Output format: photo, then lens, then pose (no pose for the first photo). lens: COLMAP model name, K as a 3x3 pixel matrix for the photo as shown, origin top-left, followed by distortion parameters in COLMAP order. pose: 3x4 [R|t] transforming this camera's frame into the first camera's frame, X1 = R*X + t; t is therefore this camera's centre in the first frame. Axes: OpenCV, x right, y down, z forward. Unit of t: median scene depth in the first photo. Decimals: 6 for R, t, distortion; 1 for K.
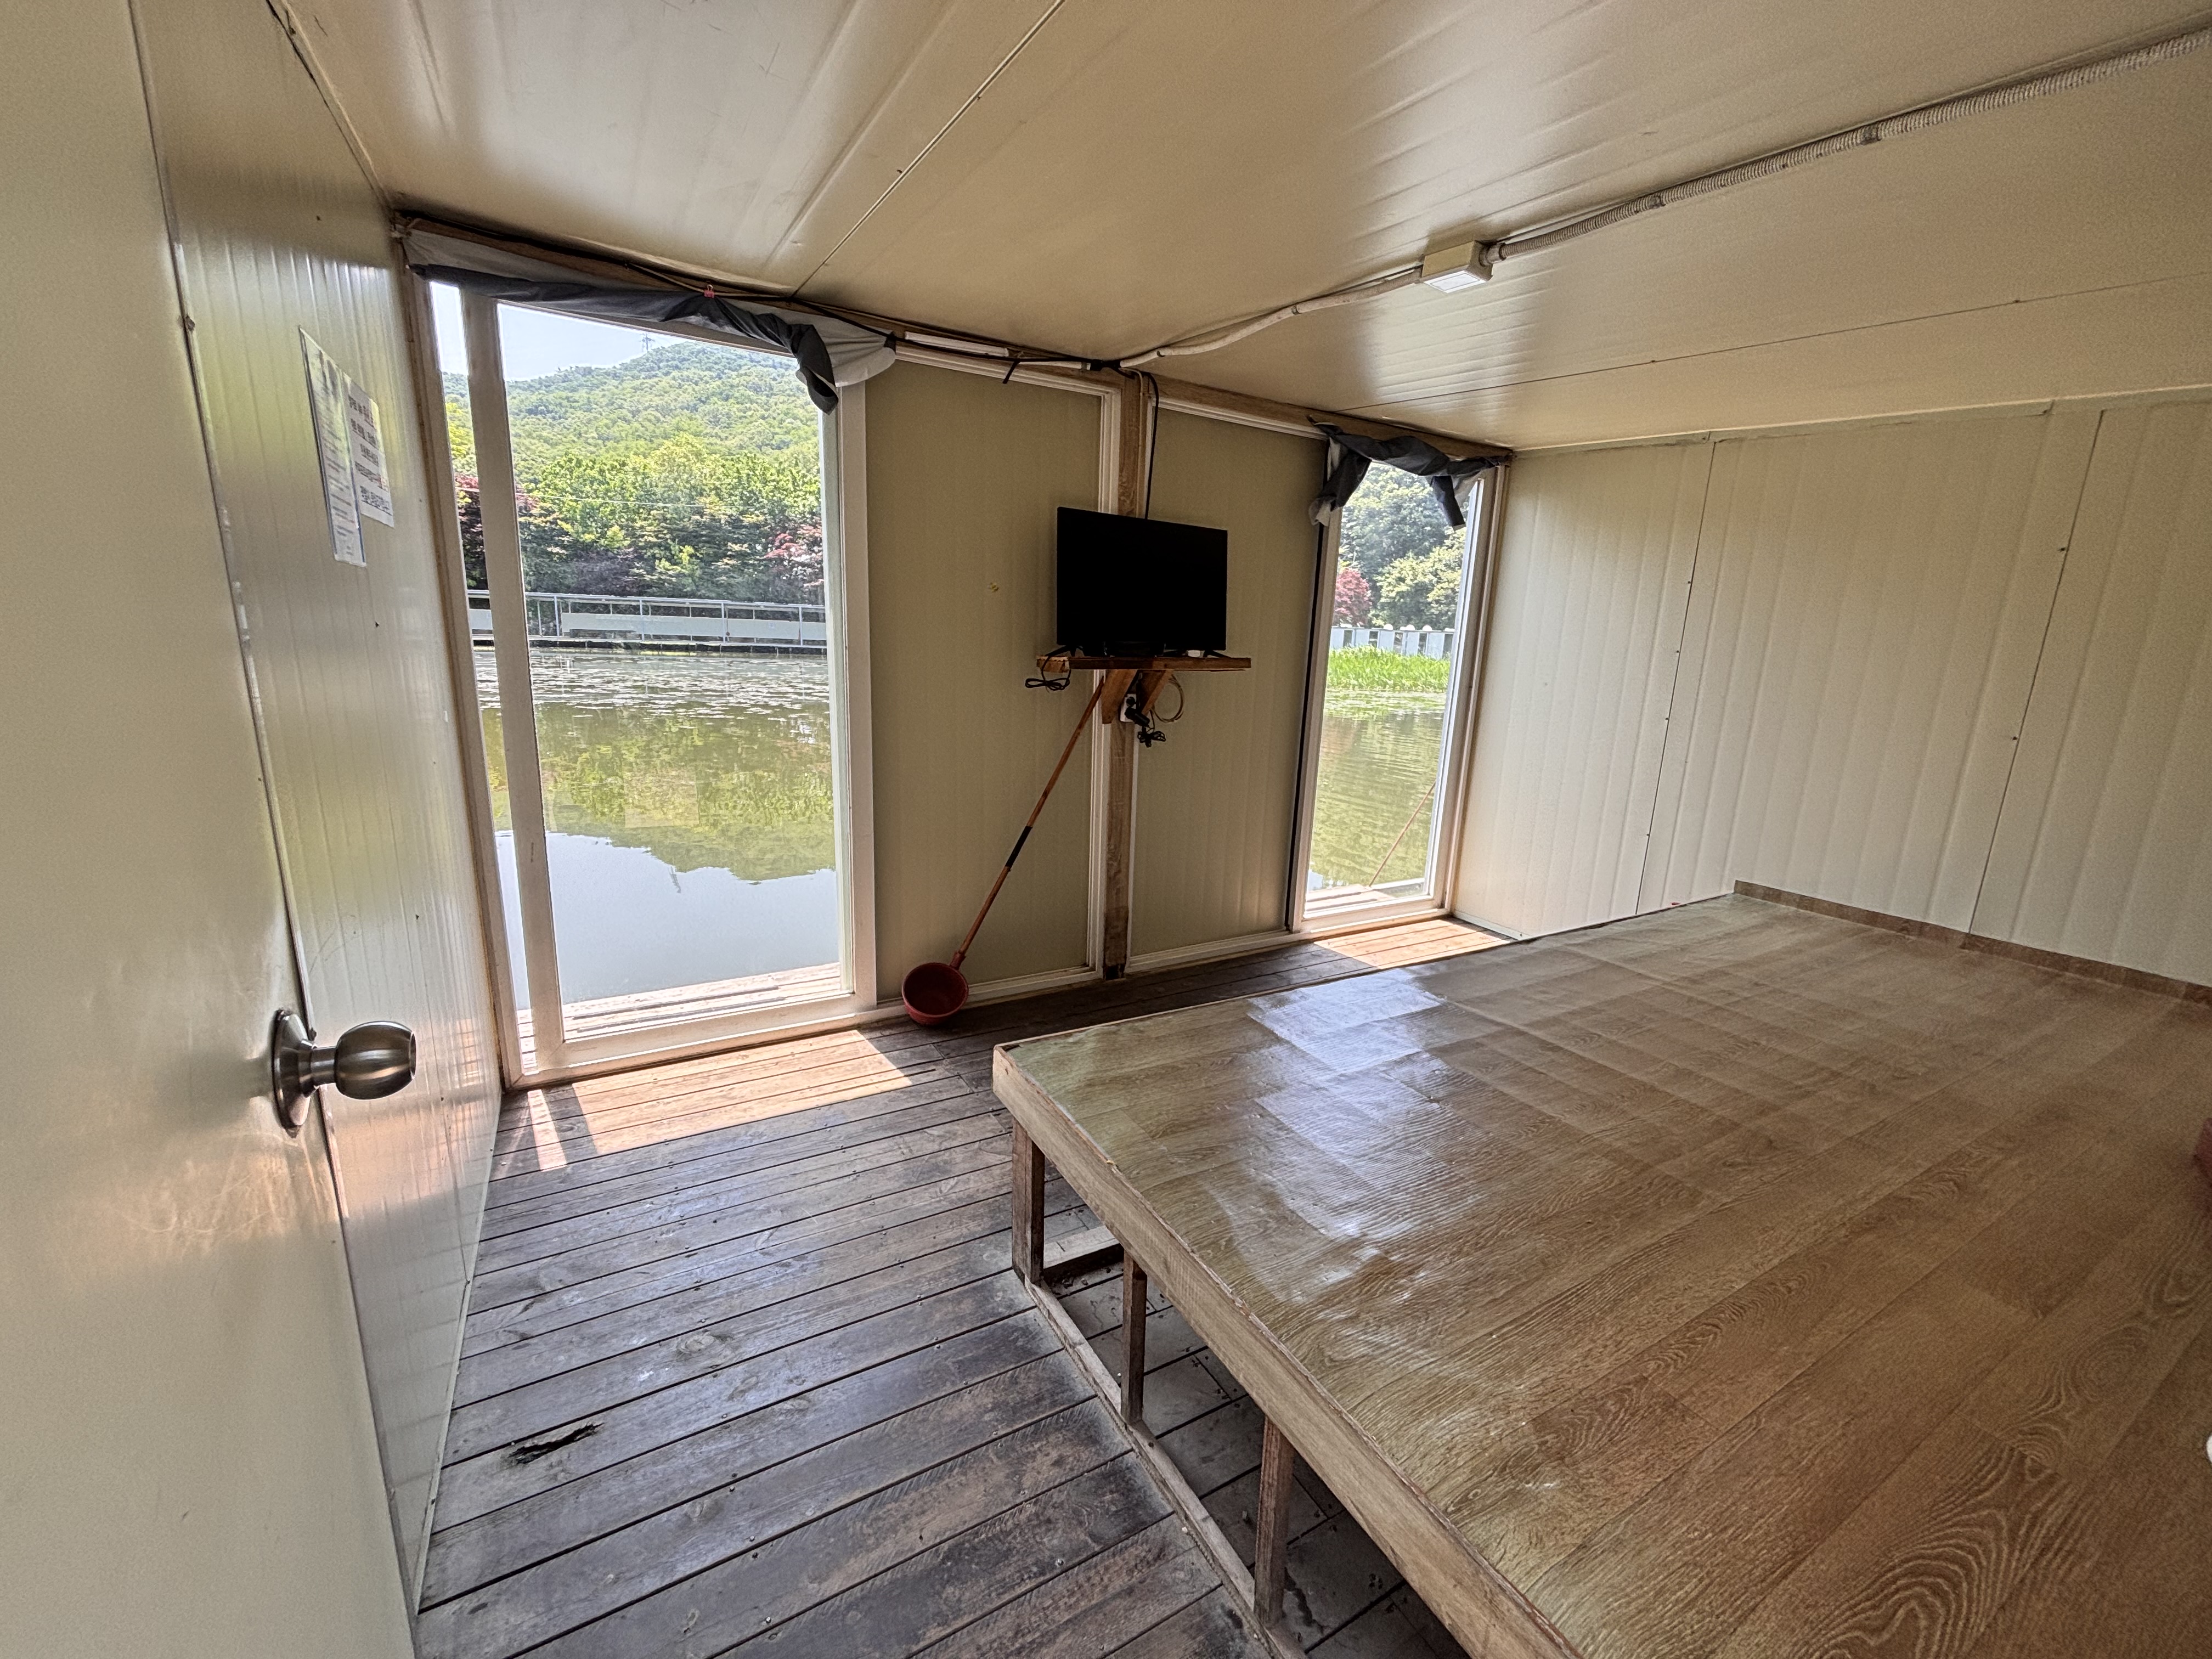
lens RADIAL K [[895.0, 0, 1106.0], [0, 895.0, 829.5], [0, 0, 1]] dist [-0.000079, 0.000029]
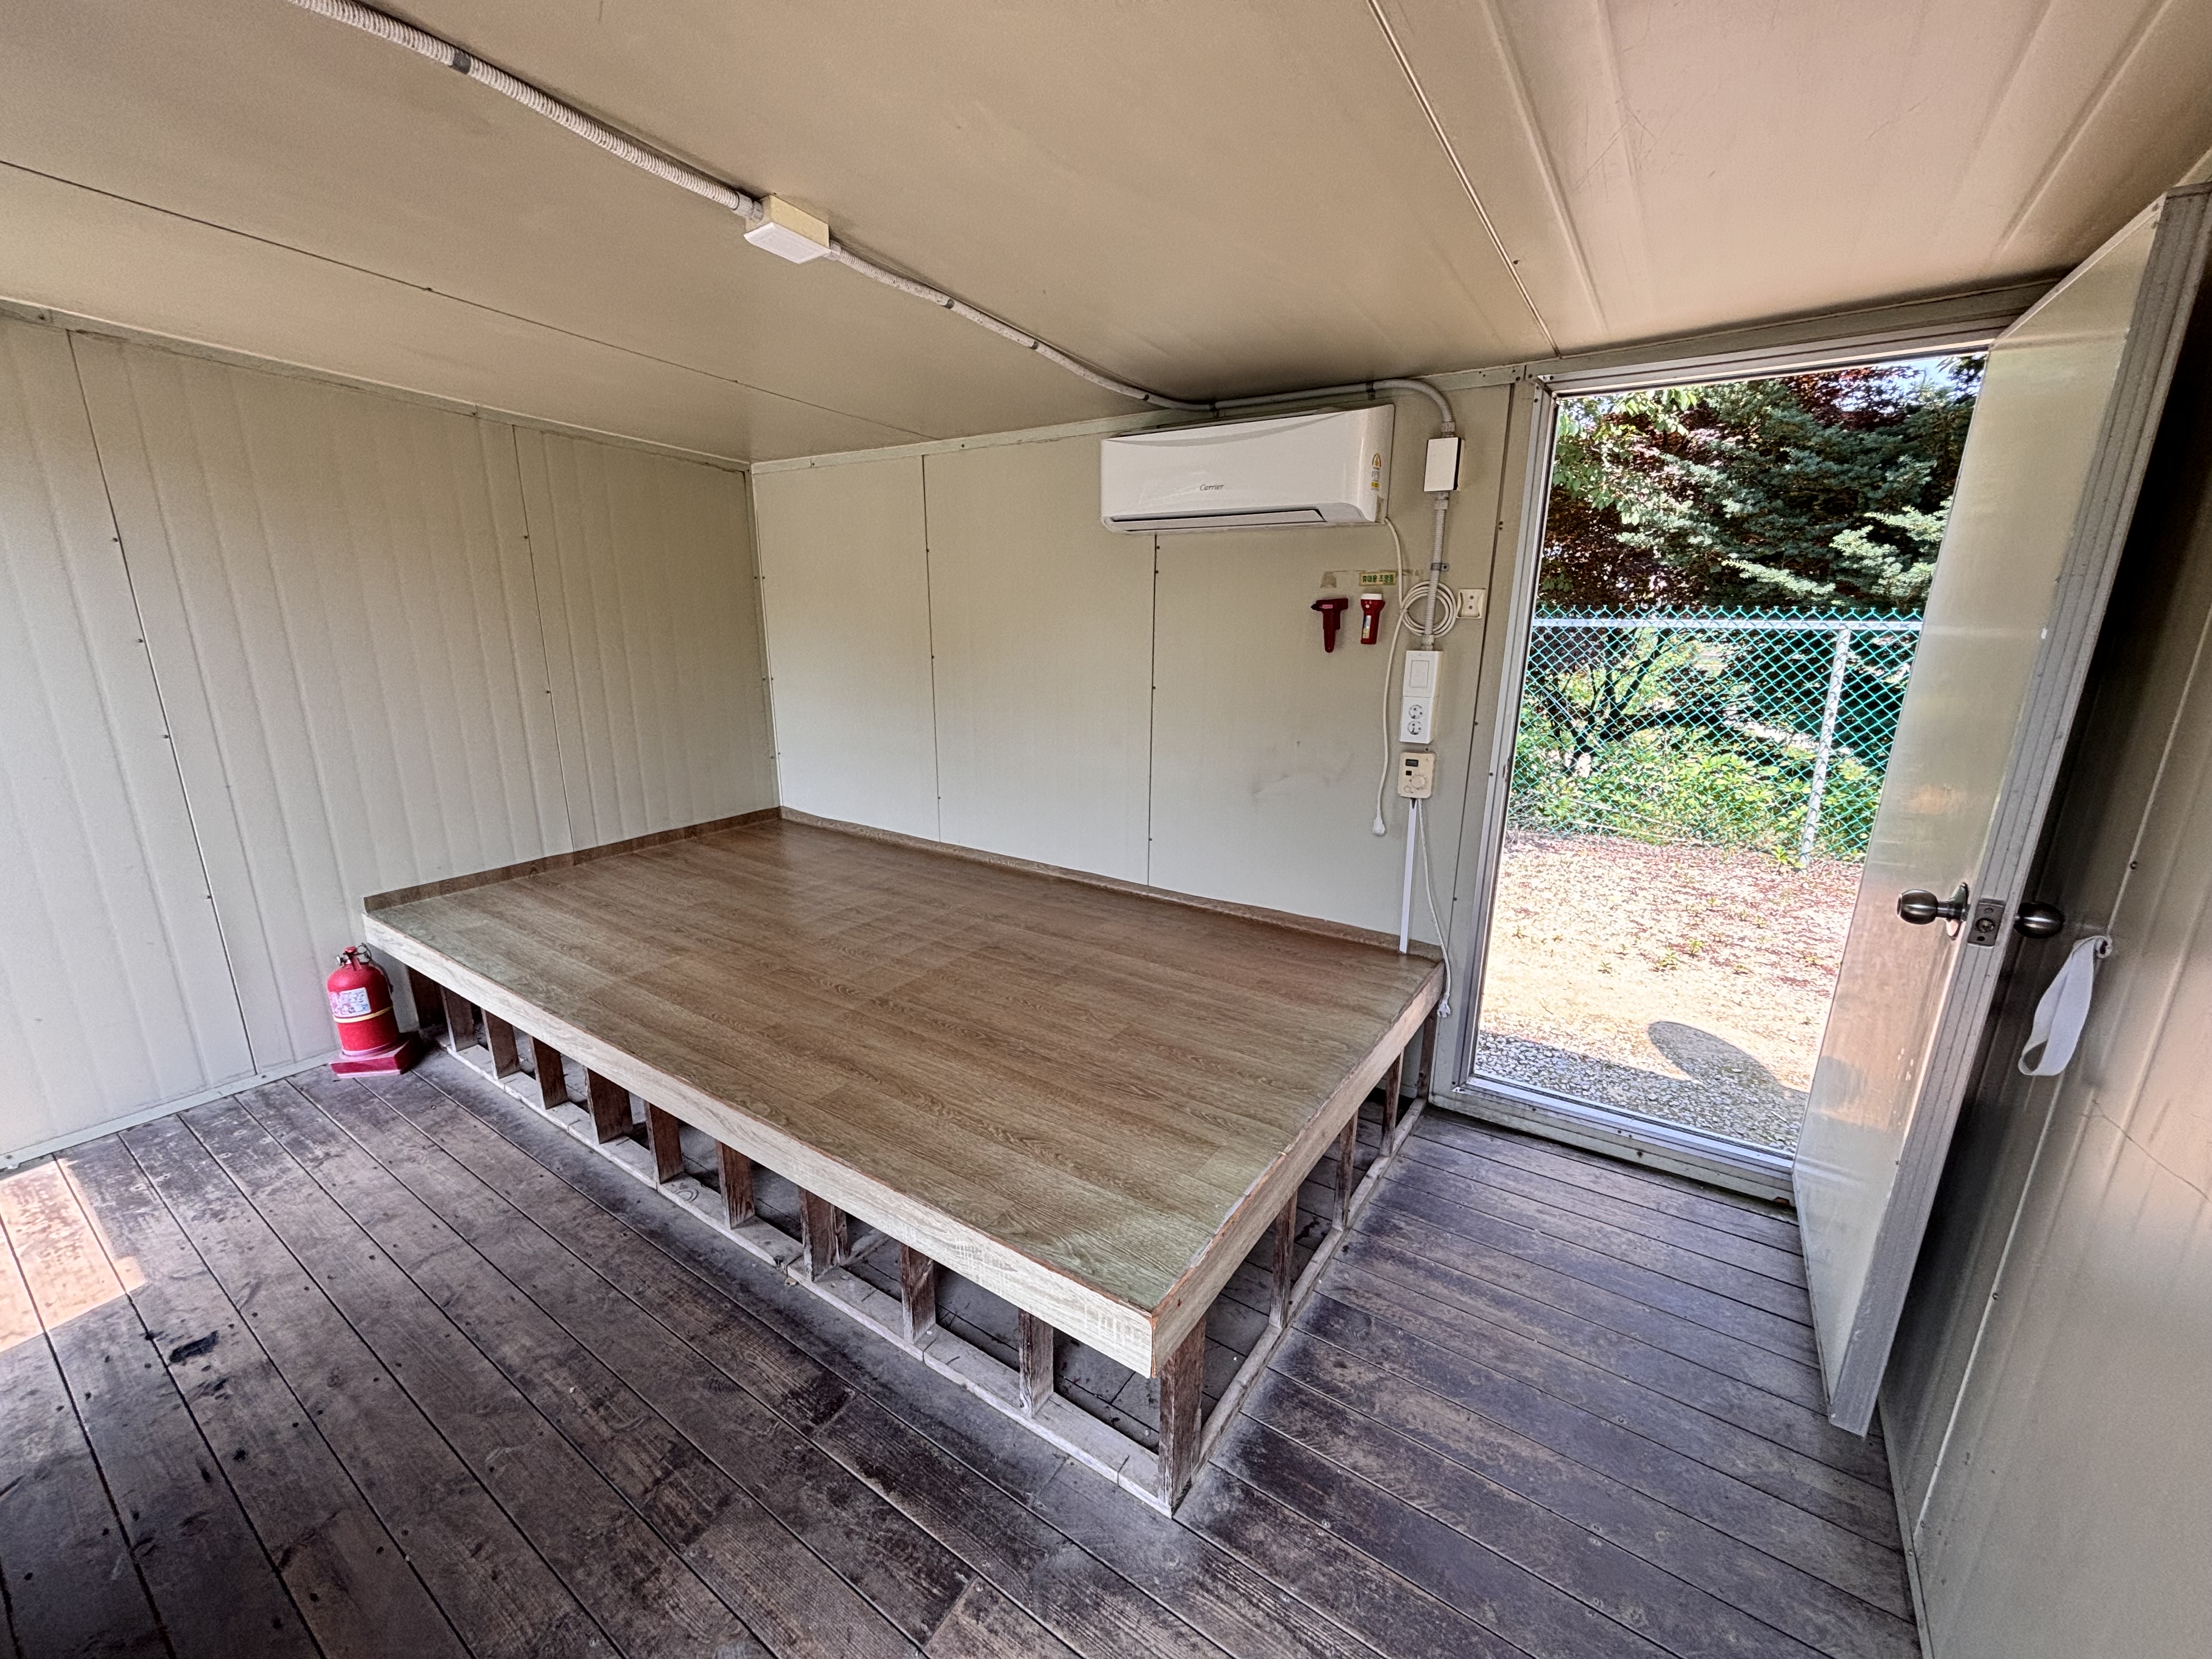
lens RADIAL K [[895.0, 0, 1106.0], [0, 895.0, 829.5], [0, 0, 1]] dist [-0.000079, 0.000029]
pose [[-0.431961, -0.264492, 0.862237, -0.405965], [0.175820, 0.912994, 0.368144, -0.239010], [-0.884588, 0.310622, -0.347875, 0.783655]]
